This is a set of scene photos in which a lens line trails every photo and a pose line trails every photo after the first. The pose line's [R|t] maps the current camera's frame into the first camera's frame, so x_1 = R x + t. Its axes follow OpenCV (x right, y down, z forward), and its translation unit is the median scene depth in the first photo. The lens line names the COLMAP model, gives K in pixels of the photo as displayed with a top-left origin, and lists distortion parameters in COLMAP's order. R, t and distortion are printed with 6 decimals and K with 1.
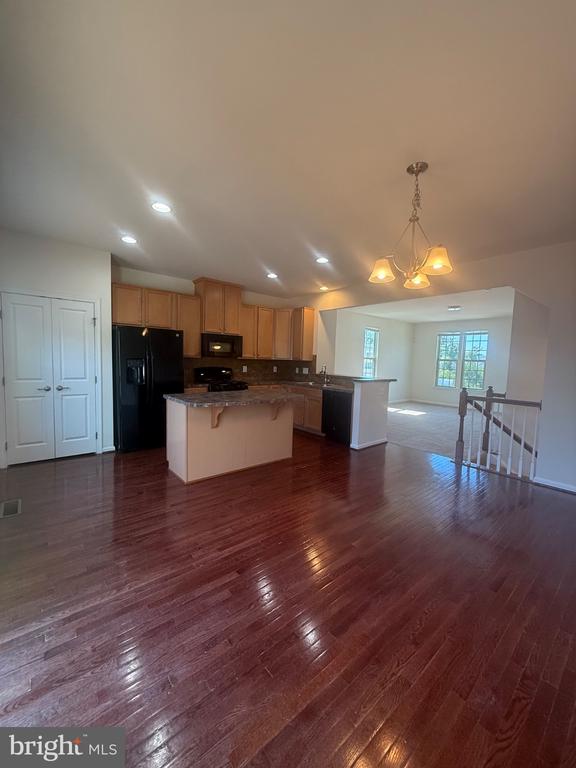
lens RADIAL K [[304.8, 0, 289.7], [0, 304.8, 385.9], [0, 0, 1]] dist [-0.006891, 0.000713]
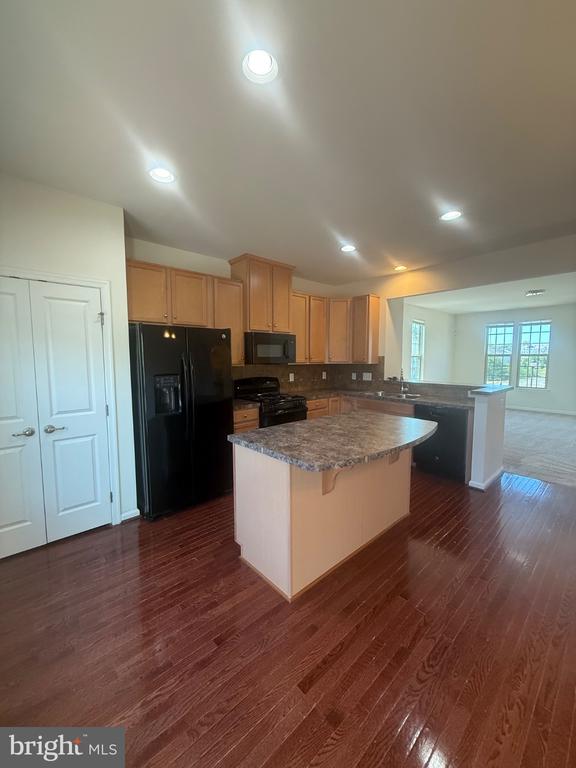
lens RADIAL K [[304.8, 0, 289.3], [0, 304.8, 385.4], [0, 0, 1]] dist [-0.006891, 0.000713]
pose [[0.998846, -0.036101, 0.031678, -0.246165], [0.035901, 0.999332, 0.006846, -0.056294], [-0.031904, -0.005701, 0.999475, 0.315834]]
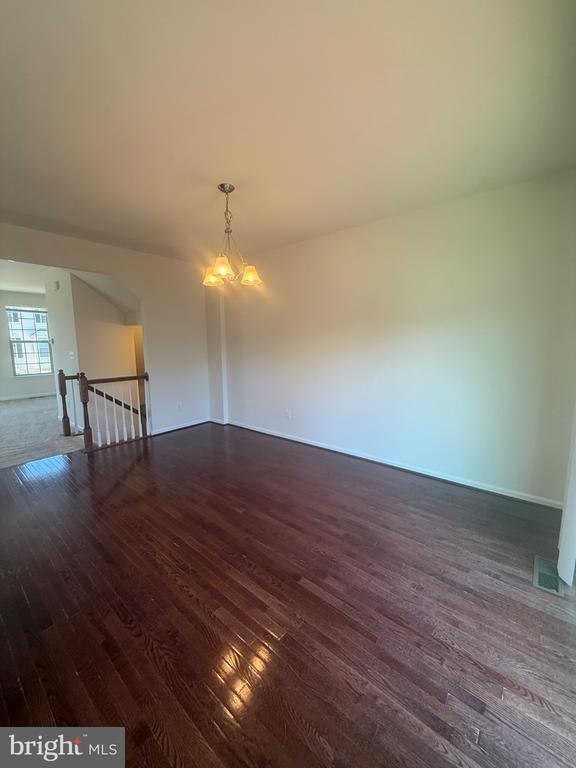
lens RADIAL K [[304.8, 0, 282.1], [0, 304.8, 379.8], [0, 0, 1]] dist [-0.006891, 0.000713]
pose [[-0.154446, -0.153865, 0.975947, -0.421162], [0.093211, 0.981124, 0.169432, -0.072251], [-0.983594, 0.117138, -0.137189, 0.467468]]
